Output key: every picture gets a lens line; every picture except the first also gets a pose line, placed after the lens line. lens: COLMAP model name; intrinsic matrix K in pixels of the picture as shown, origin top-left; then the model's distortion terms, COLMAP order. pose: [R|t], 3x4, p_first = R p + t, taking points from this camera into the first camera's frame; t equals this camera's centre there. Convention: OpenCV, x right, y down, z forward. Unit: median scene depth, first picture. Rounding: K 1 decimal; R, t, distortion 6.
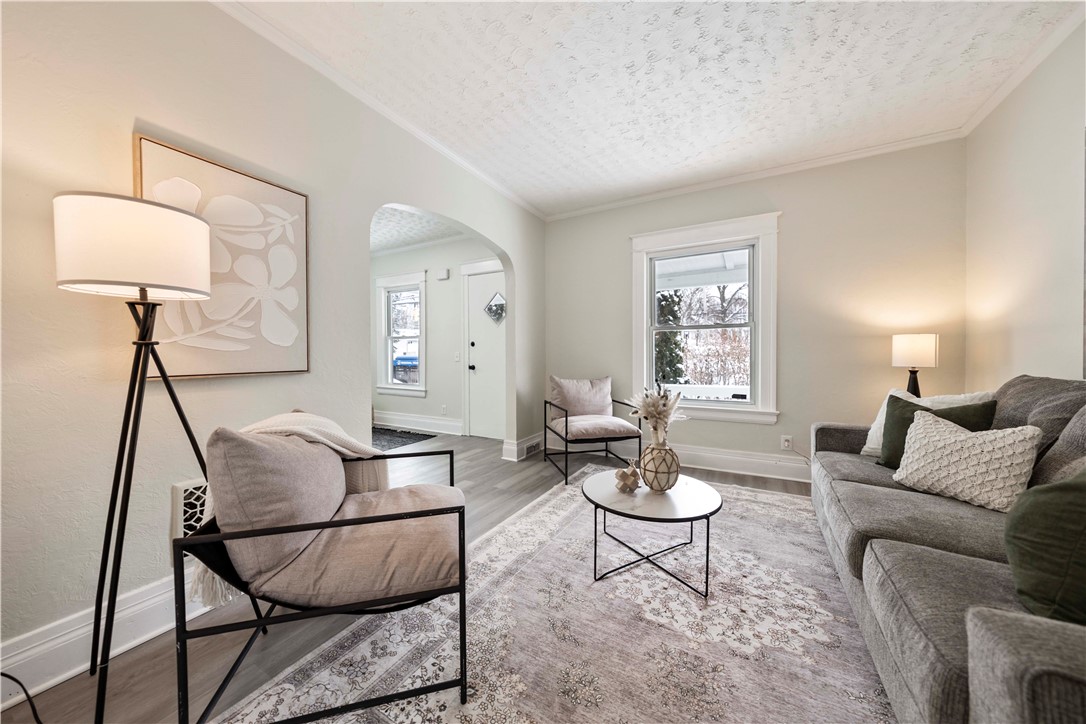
lens RADIAL K [[373.2, 0, 548.6], [0, 373.2, 357.6], [0, 0, 1]] dist [-0.002992, 0.000381]
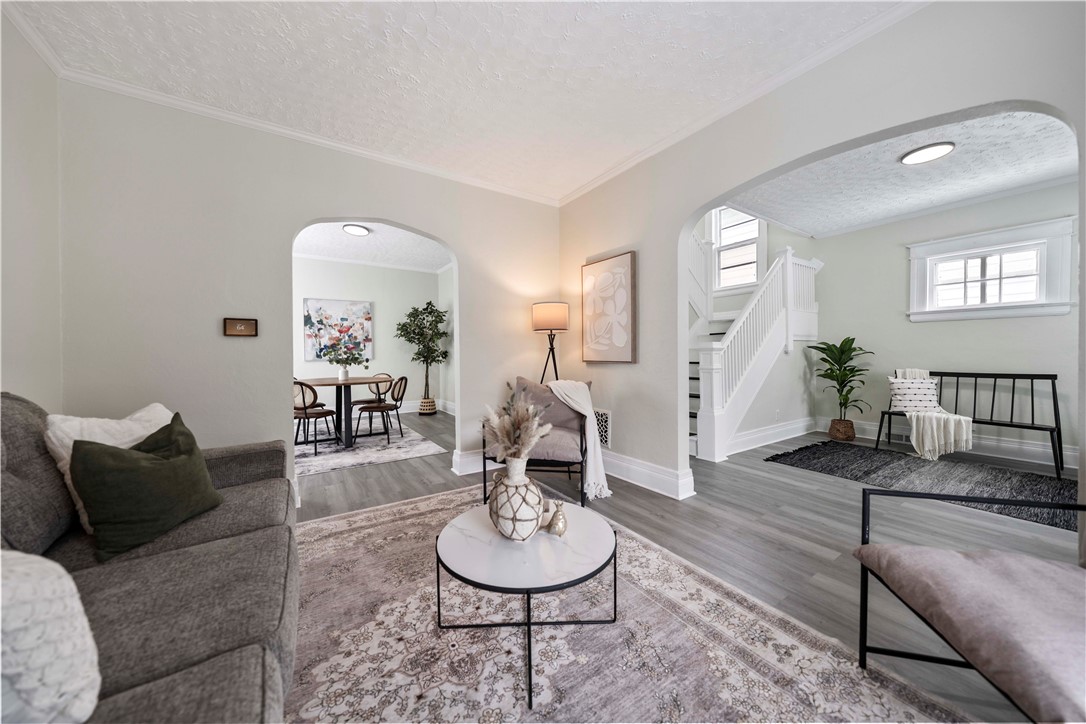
lens RADIAL K [[373.2, 0, 538.2], [0, 373.2, 358.6], [0, 0, 1]] dist [-0.002992, 0.000381]
pose [[-0.480061, 0.025096, -0.876876, 0.756275], [-0.004039, 0.999517, 0.030818, -0.023359], [0.877226, 0.018336, -0.479728, 1.138483]]
